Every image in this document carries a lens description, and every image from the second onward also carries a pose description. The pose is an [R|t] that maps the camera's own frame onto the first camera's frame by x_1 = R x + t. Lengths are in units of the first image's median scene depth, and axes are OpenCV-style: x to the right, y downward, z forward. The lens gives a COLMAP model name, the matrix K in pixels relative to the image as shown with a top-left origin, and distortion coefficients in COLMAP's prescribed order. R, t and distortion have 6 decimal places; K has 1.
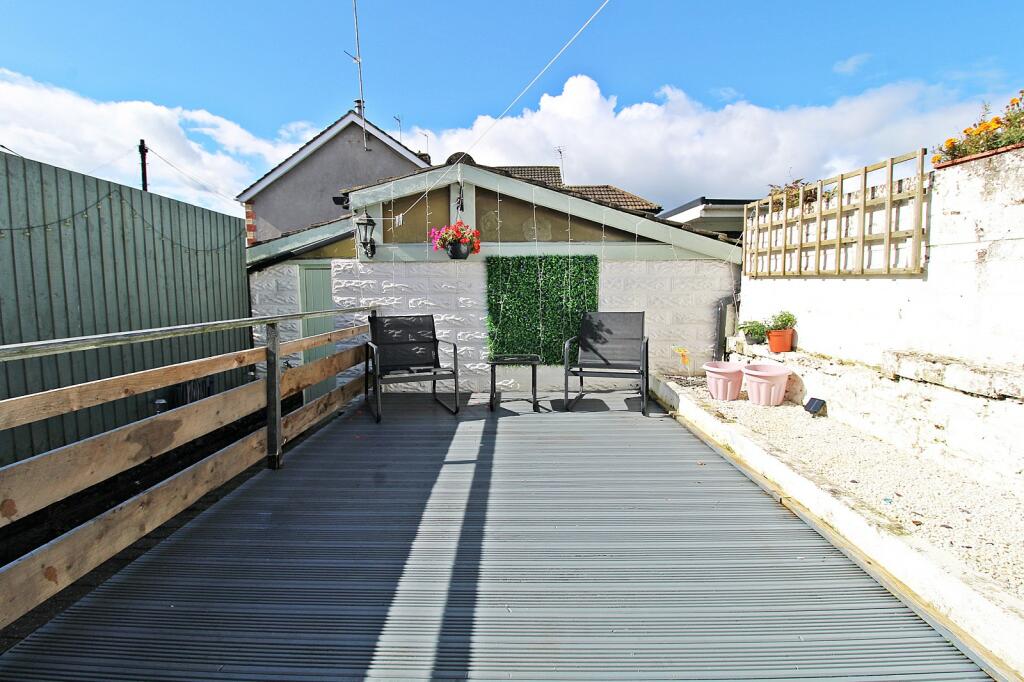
lens RADIAL K [[474.0, 0, 510.7], [0, 474.0, 319.7], [0, 0, 1]] dist [0.000376, -0.013467]
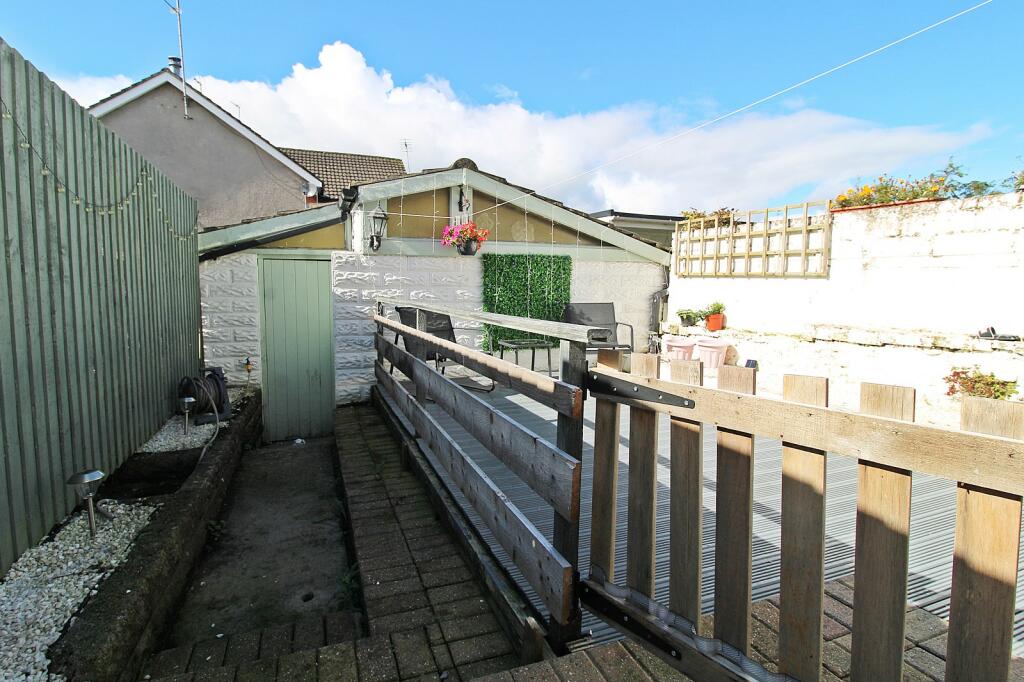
lens RADIAL K [[487.9, 0, 515.9], [0, 487.9, 316.9], [0, 0, 1]] dist [0.003356, -0.015386]
pose [[0.928292, -0.012300, 0.371647, -0.408367], [0.013138, 0.999914, 0.000276, 0.016476], [-0.371619, 0.004627, 0.928374, -0.092762]]
